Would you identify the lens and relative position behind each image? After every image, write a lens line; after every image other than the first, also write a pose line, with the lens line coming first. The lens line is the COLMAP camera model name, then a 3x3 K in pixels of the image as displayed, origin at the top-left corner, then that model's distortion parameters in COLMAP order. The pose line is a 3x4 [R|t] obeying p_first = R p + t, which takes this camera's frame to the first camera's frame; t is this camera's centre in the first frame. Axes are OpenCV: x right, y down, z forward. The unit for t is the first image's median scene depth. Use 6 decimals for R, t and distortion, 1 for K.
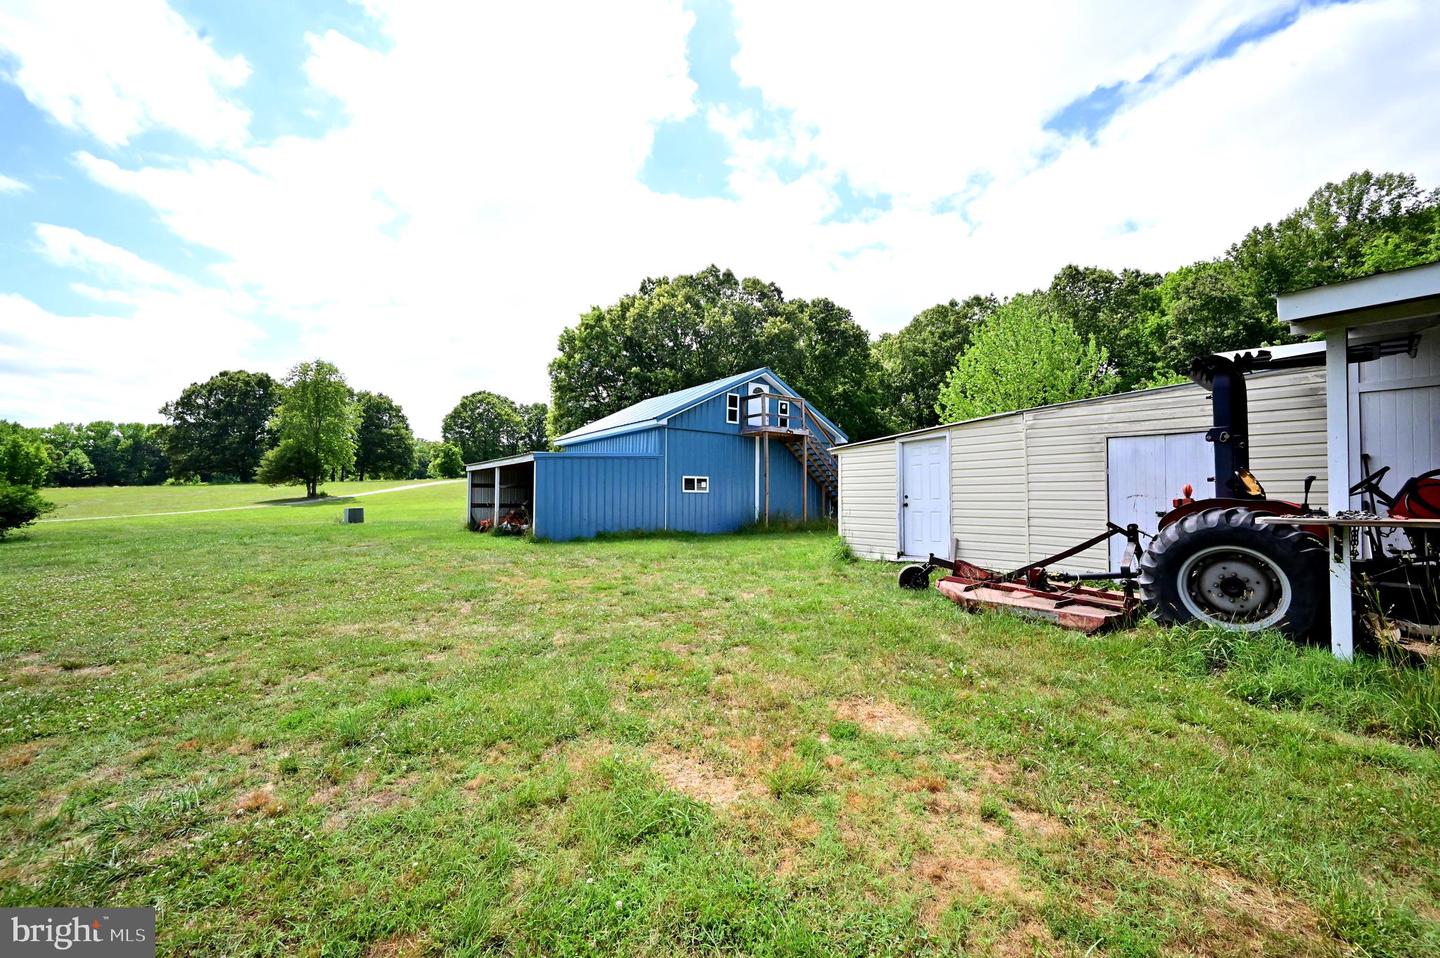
lens RADIAL K [[571.6, 0, 719.3], [0, 571.6, 486.6], [0, 0, 1]] dist [-0.002235, 0.000268]
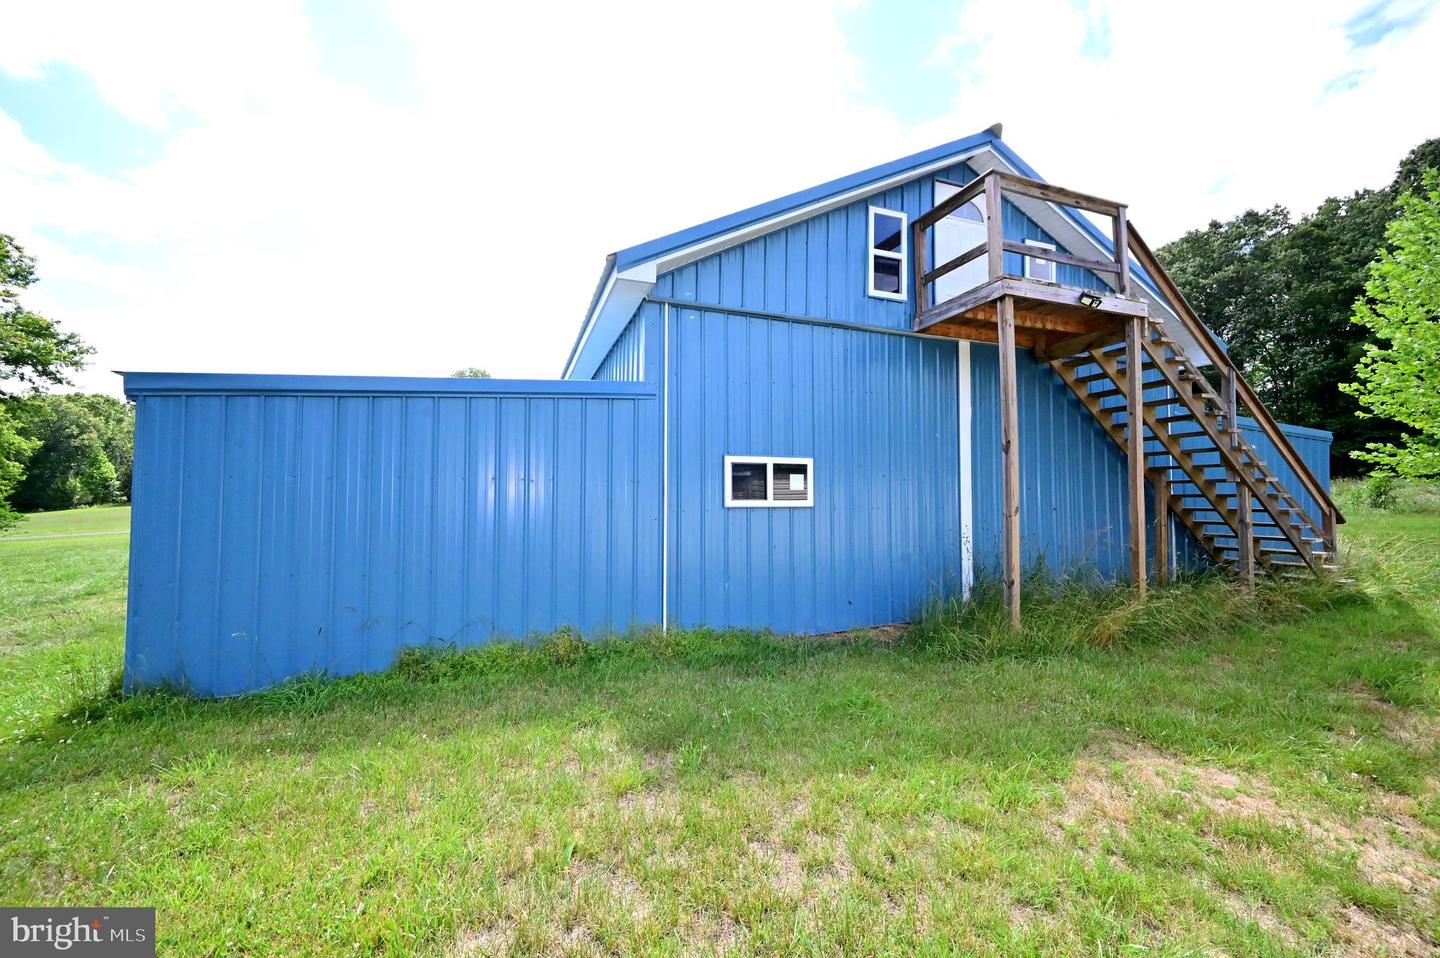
lens RADIAL K [[571.6, 0, 726.5], [0, 571.6, 476.5], [0, 0, 1]] dist [-0.002235, 0.000268]
pose [[0.965522, -0.015309, -0.259871, 0.017768], [0.009964, 0.999711, -0.021870, -0.000062], [0.260131, 0.018526, 0.965396, 0.659978]]
